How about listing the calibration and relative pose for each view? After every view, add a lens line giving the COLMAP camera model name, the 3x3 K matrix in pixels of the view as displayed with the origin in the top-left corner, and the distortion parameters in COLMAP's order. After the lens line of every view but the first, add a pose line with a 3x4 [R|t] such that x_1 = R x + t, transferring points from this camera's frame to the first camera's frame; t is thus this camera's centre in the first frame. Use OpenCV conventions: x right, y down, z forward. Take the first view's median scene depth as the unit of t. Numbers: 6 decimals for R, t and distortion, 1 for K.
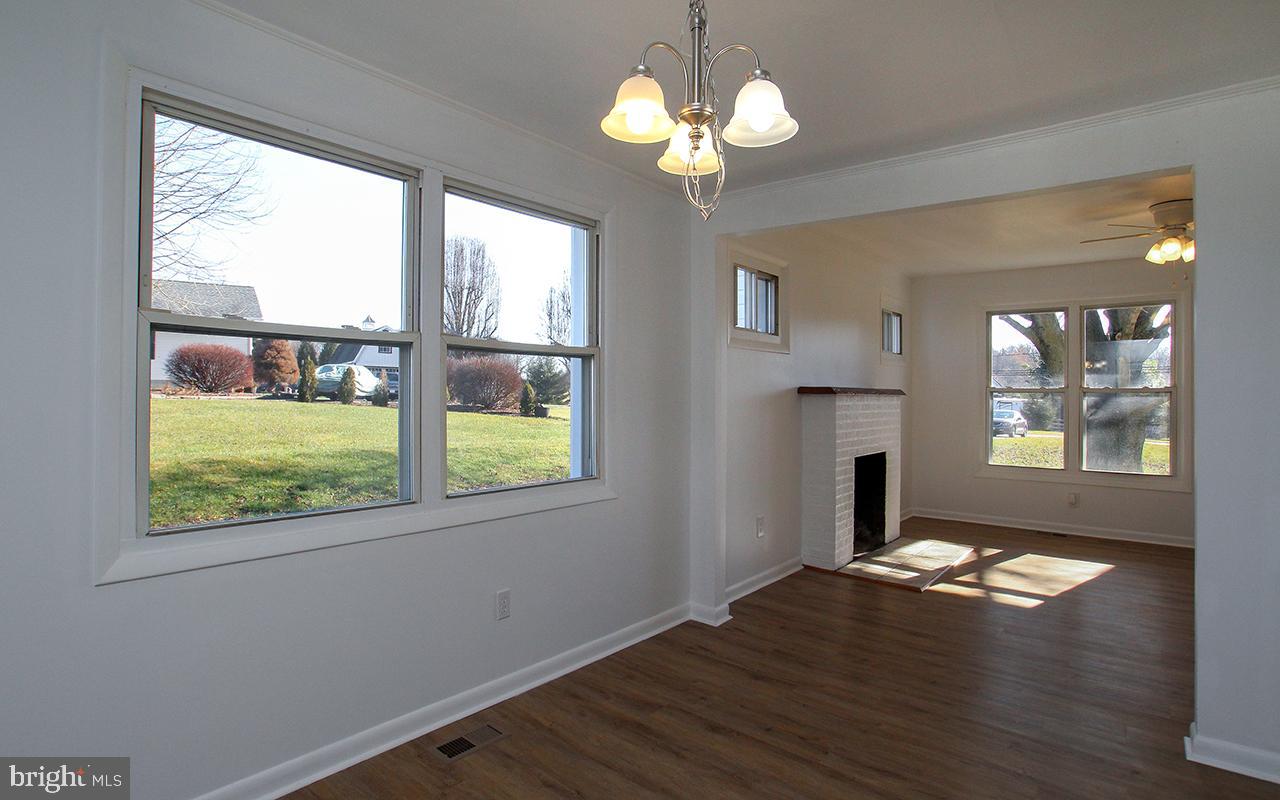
lens RADIAL K [[654.7, 0, 675.8], [0, 654.7, 394.3], [0, 0, 1]] dist [-0.051987, 0.019232]
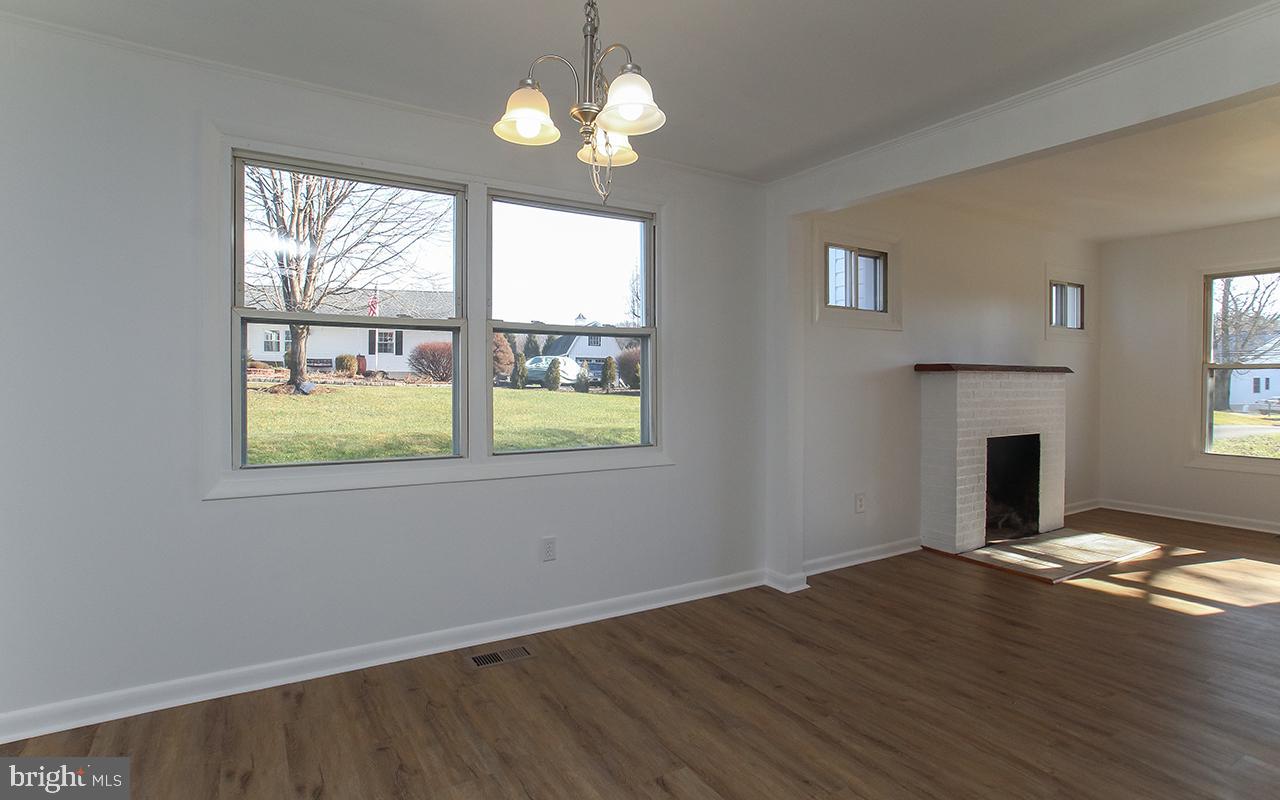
lens RADIAL K [[647.2, 0, 735.9], [0, 647.2, 393.5], [0, 0, 1]] dist [-0.018037, 0.000089]
pose [[0.953068, -0.008784, -0.302628, 0.292224], [0.012184, 0.999882, 0.009350, 0.026194], [0.302510, -0.012598, 0.953063, -0.004914]]
